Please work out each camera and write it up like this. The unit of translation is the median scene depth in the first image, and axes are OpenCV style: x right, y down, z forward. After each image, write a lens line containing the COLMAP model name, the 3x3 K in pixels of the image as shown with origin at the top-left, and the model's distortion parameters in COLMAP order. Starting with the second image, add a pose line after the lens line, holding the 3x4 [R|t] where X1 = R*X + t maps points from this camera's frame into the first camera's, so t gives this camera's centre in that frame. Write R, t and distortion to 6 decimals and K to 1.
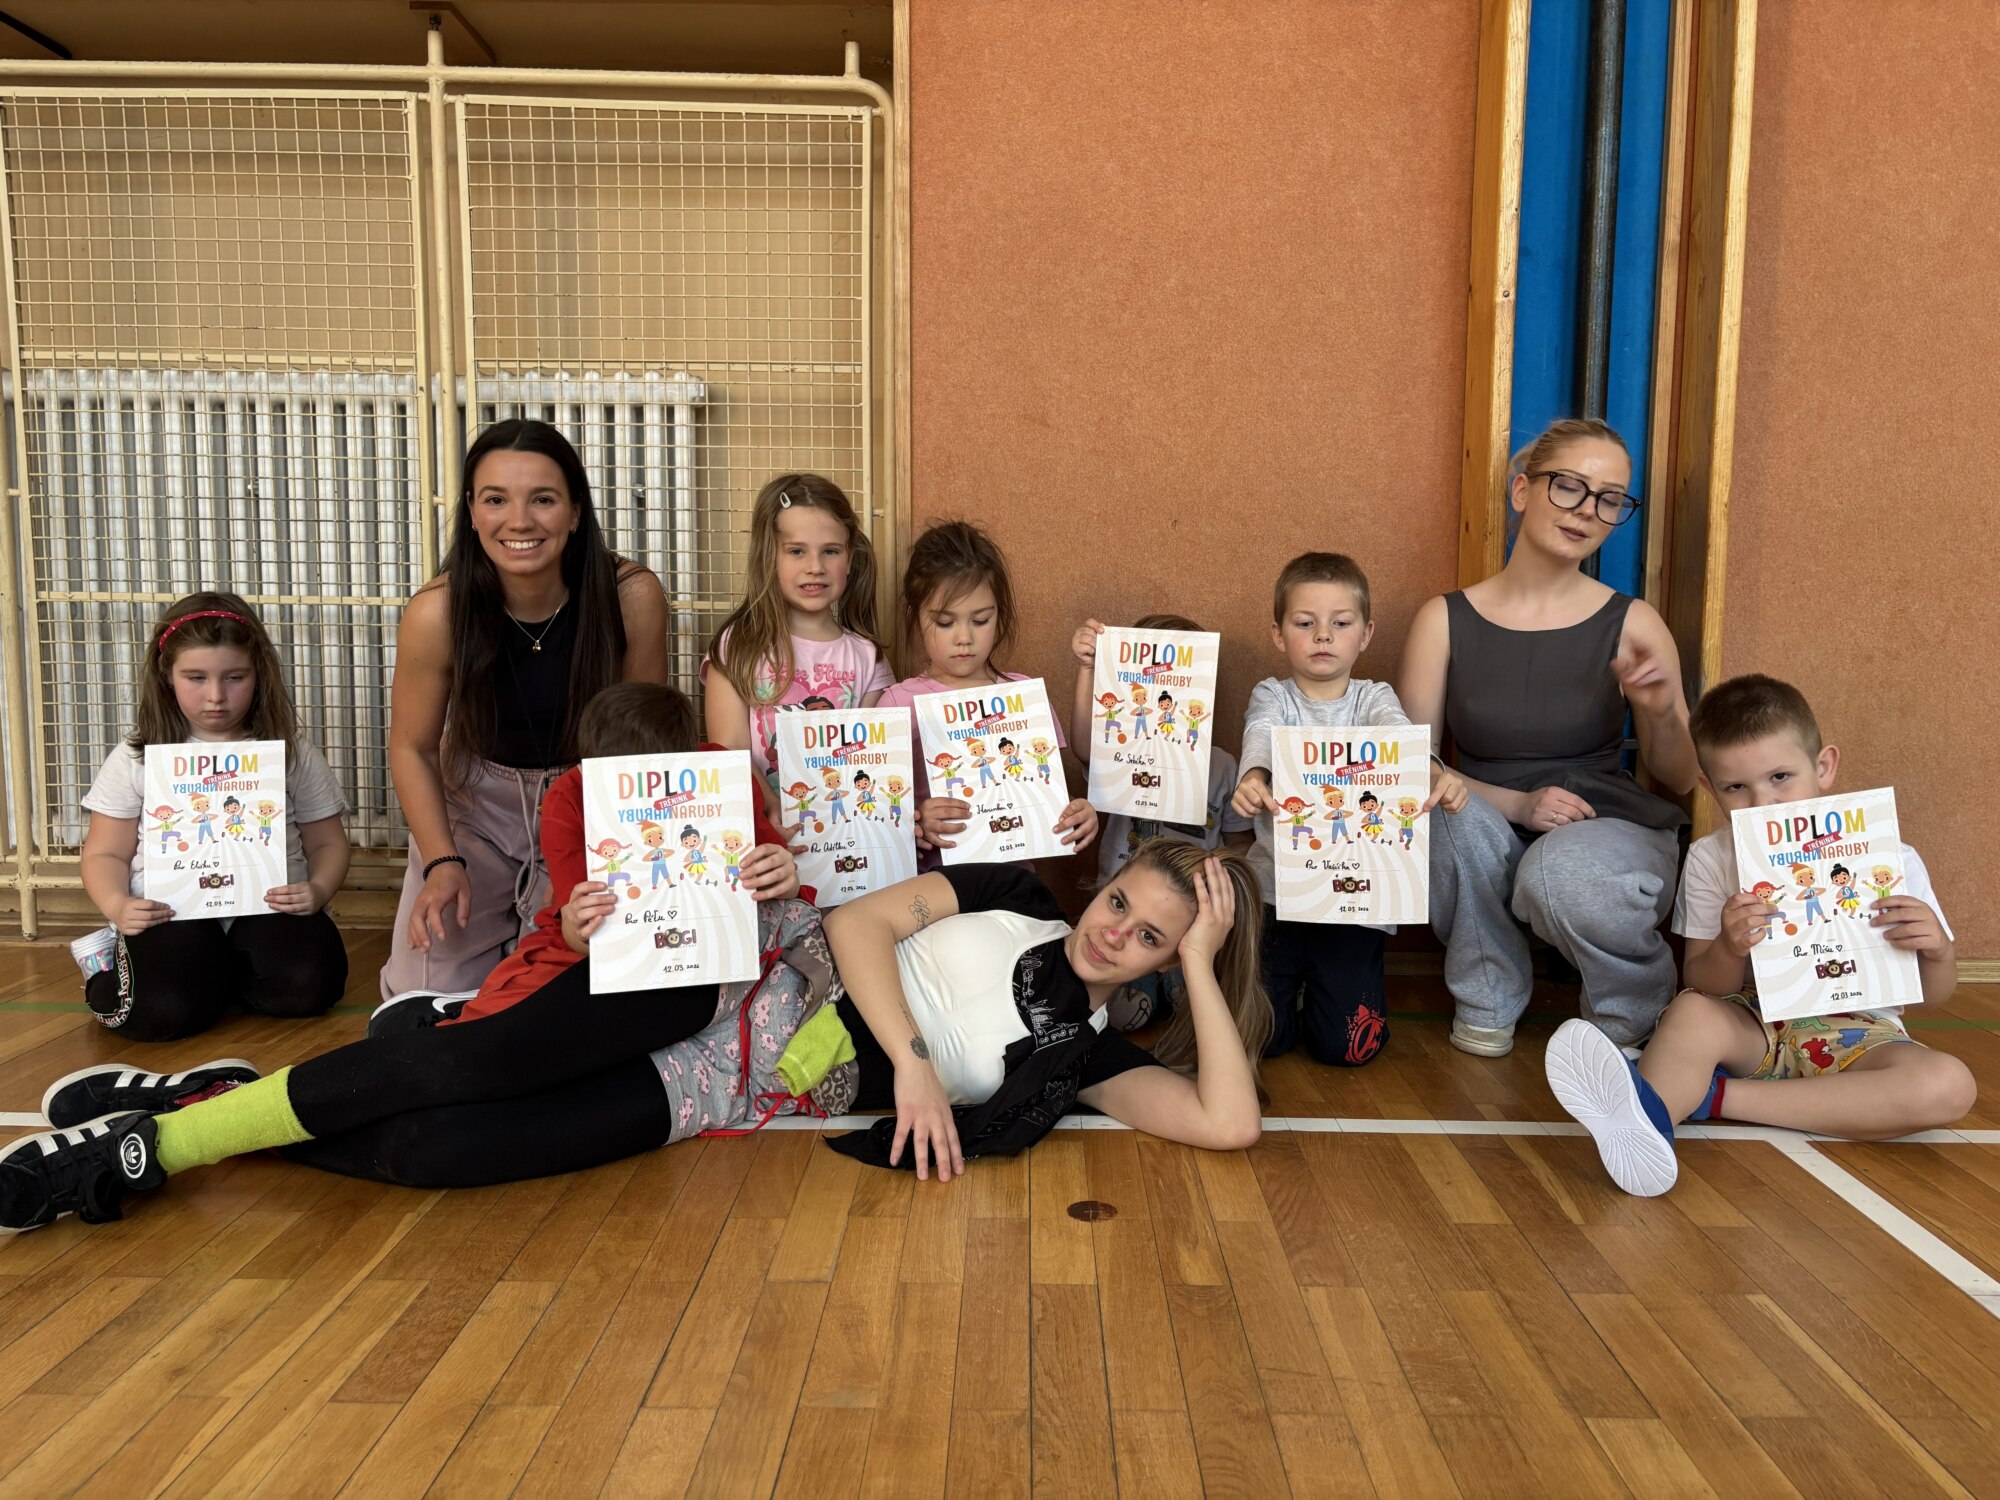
lens RADIAL K [[1514.8, 0, 1007.3], [0, 1514.8, 721.5], [0, 0, 1]] dist [0.030602, -0.011499]
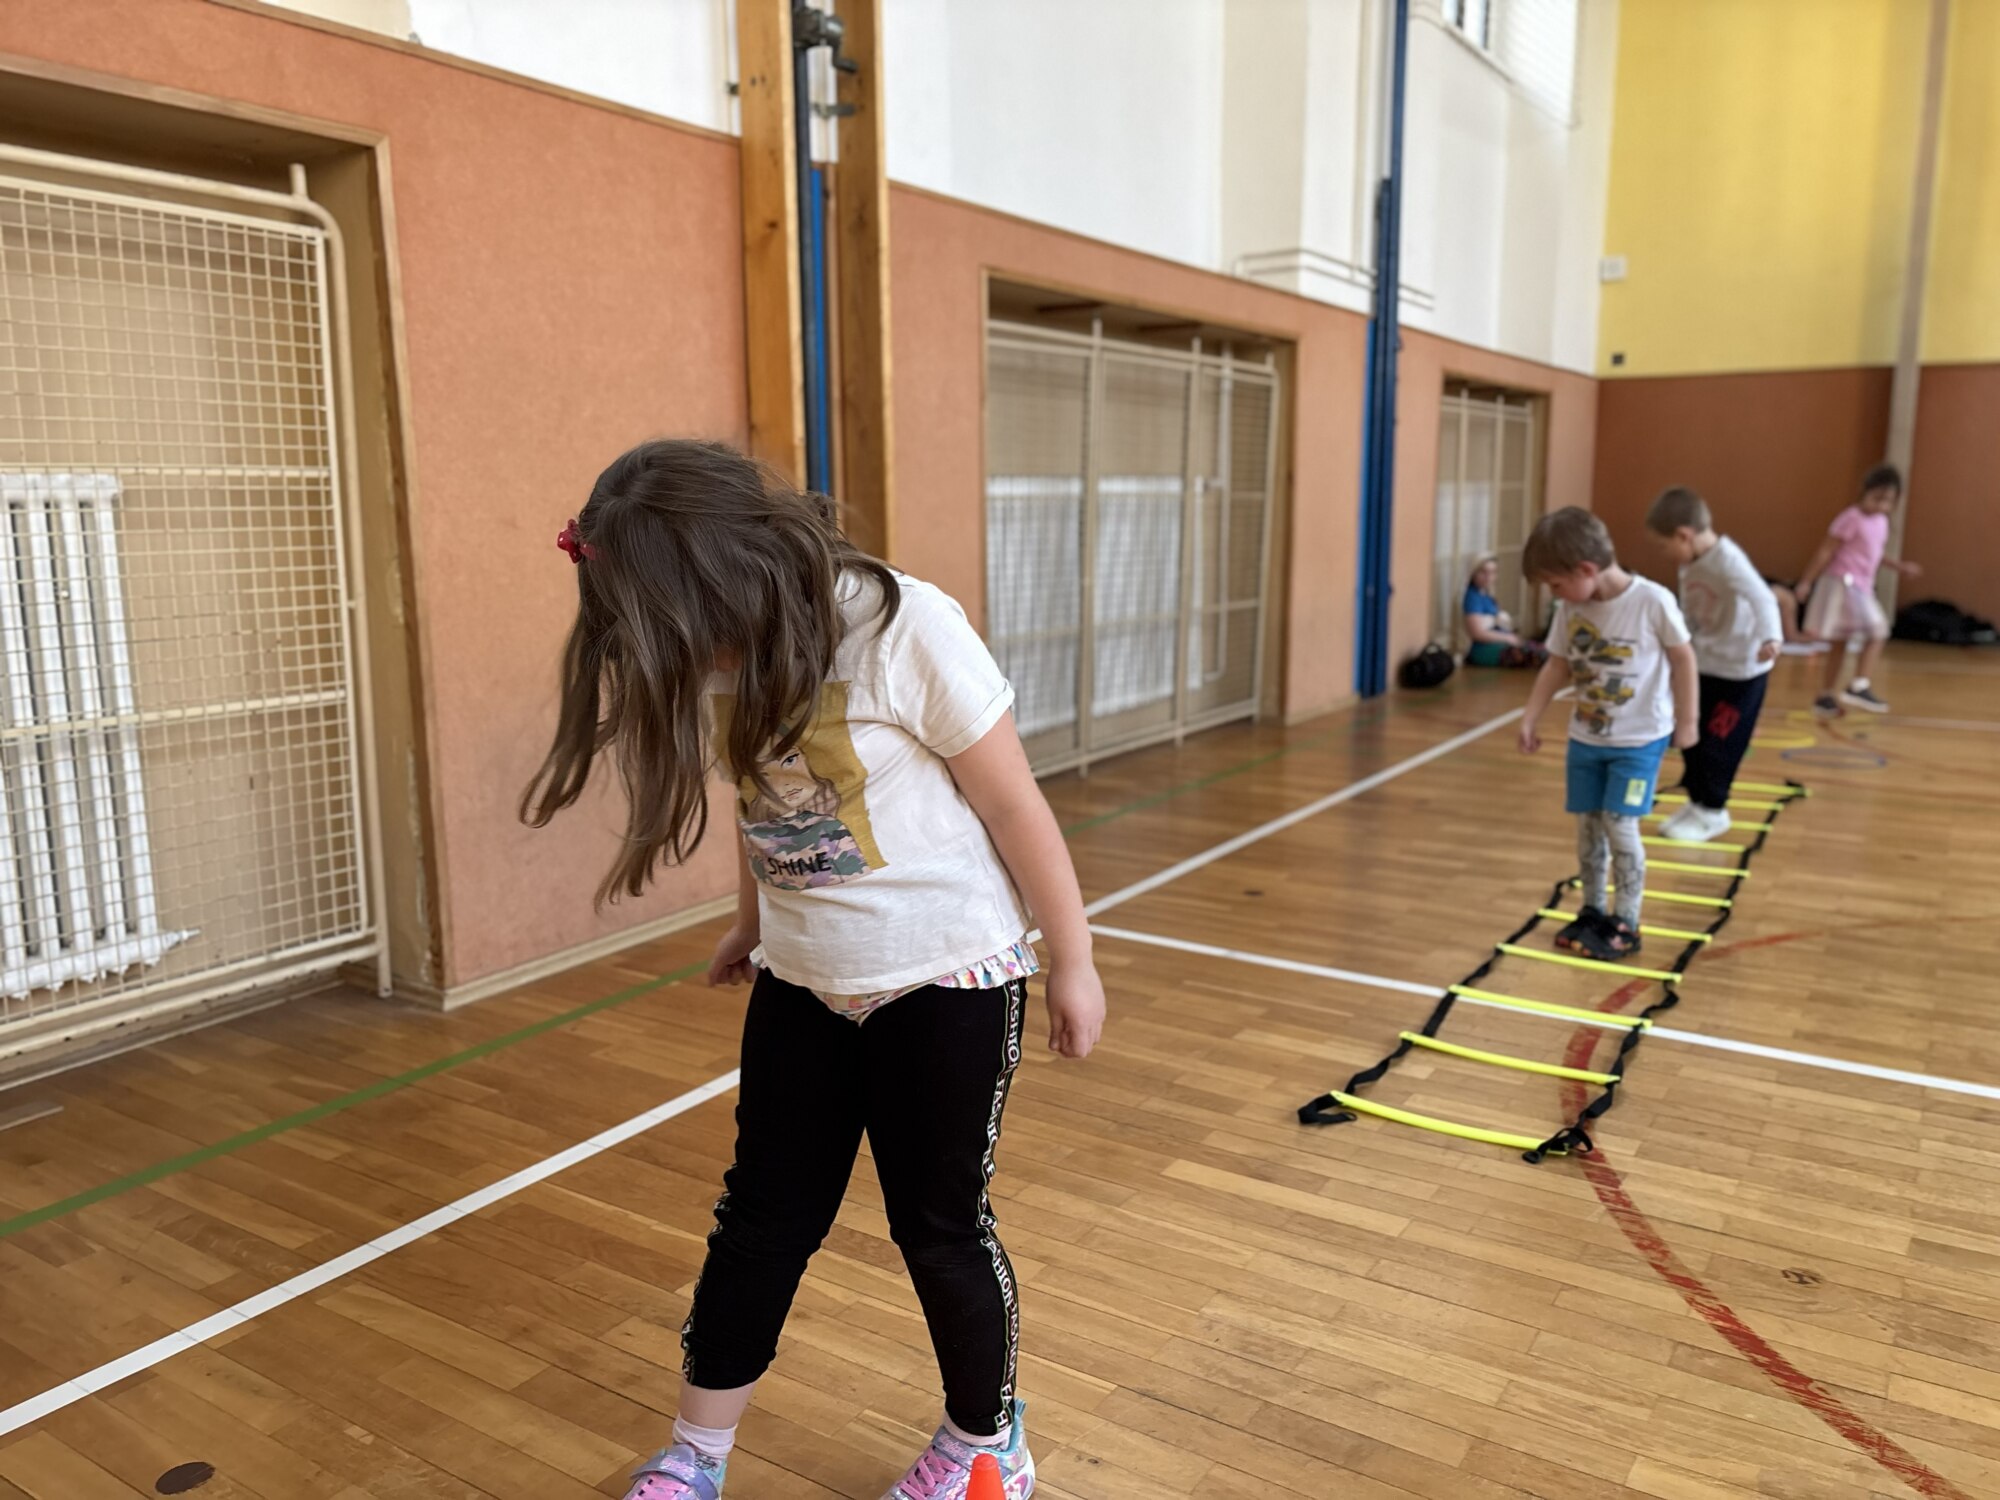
lens RADIAL K [[1514.8, 0, 1044.5], [0, 1514.8, 736.0], [0, 0, 1]] dist [0.030602, -0.011499]
pose [[0.524603, -0.146295, 0.838683, -0.794572], [0.078874, 0.989240, 0.123221, -0.149308], [-0.847685, 0.001508, 0.530497, 0.005001]]
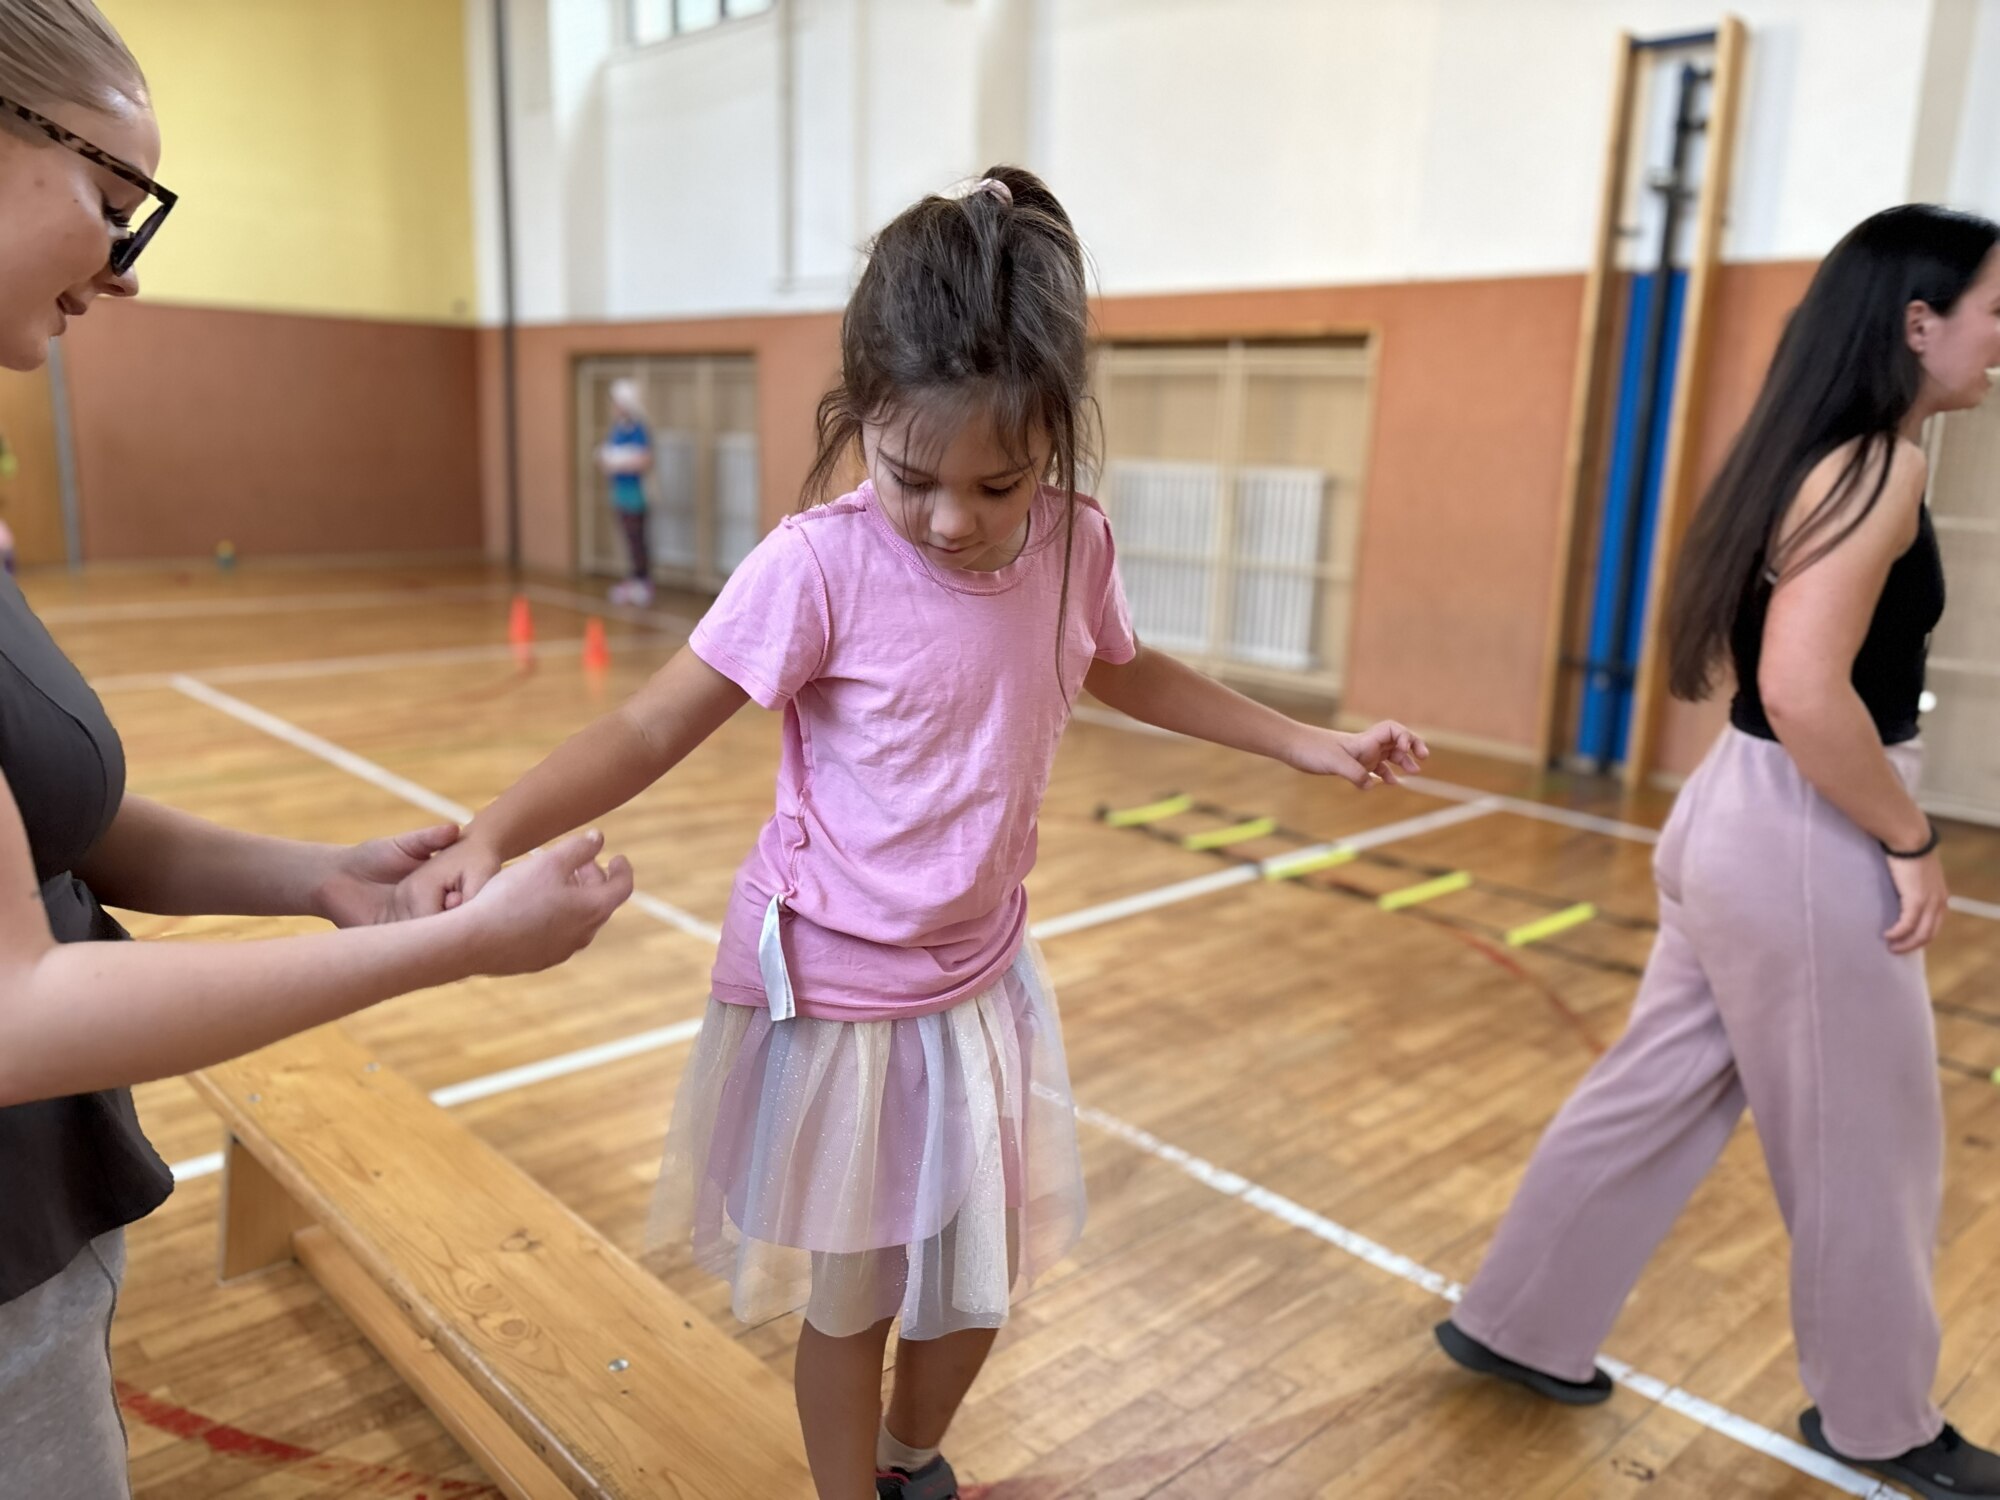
lens RADIAL K [[1514.8, 0, 989.8], [0, 1514.8, 756.6], [0, 0, 1]] dist [0.030602, -0.011499]
pose [[0.685884, 0.171069, -0.707318, 1.353772], [-0.093092, 0.984617, 0.147864, -0.098910], [0.721732, -0.035572, 0.691258, -1.165823]]
